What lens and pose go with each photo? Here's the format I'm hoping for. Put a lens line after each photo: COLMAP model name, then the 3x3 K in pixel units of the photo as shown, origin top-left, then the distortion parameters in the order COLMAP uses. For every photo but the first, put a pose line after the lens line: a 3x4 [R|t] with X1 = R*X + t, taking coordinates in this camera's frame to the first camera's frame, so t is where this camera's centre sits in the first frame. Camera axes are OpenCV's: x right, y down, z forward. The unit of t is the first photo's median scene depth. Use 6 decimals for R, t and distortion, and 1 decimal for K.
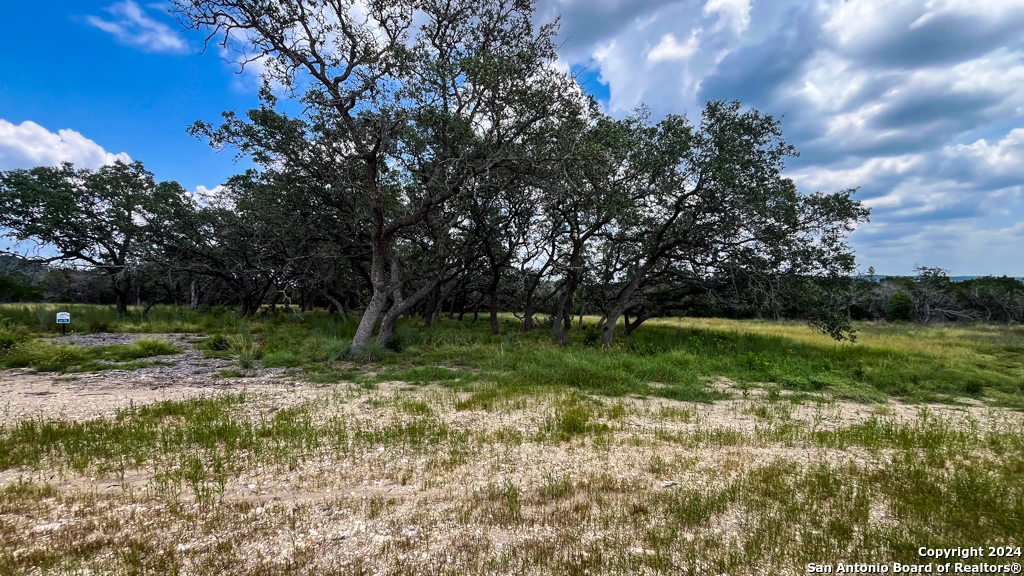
lens RADIAL K [[427.3, 0, 517.6], [0, 427.3, 289.7], [0, 0, 1]] dist [0.012251, 0.000394]
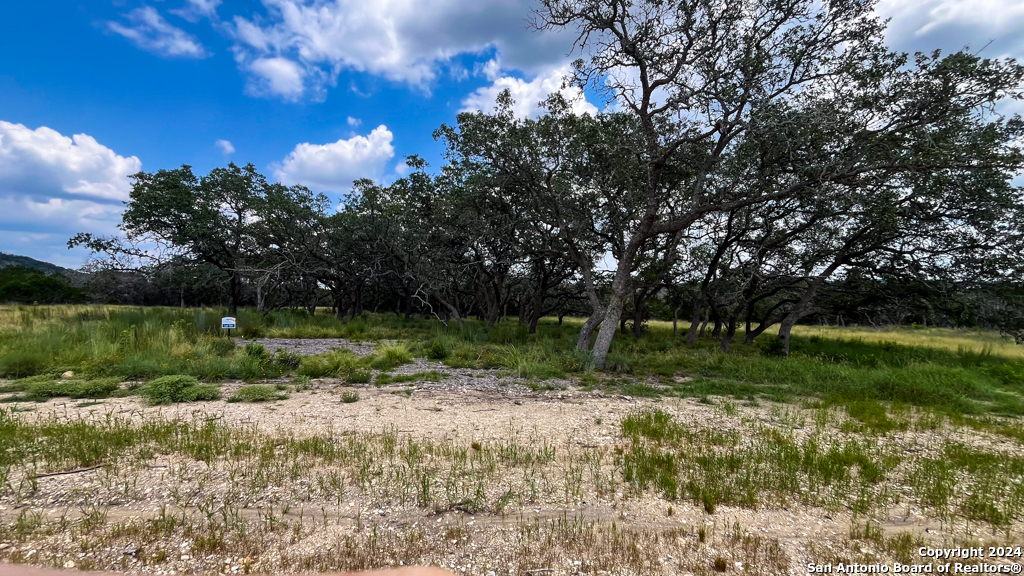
lens RADIAL K [[427.3, 0, 517.5], [0, 427.3, 283.2], [0, 0, 1]] dist [0.012251, 0.000394]
pose [[0.999980, 0.005240, -0.003491, -0.105127], [-0.005316, 0.999741, -0.022134, -0.001806], [0.003374, 0.022153, 0.999749, 0.007089]]
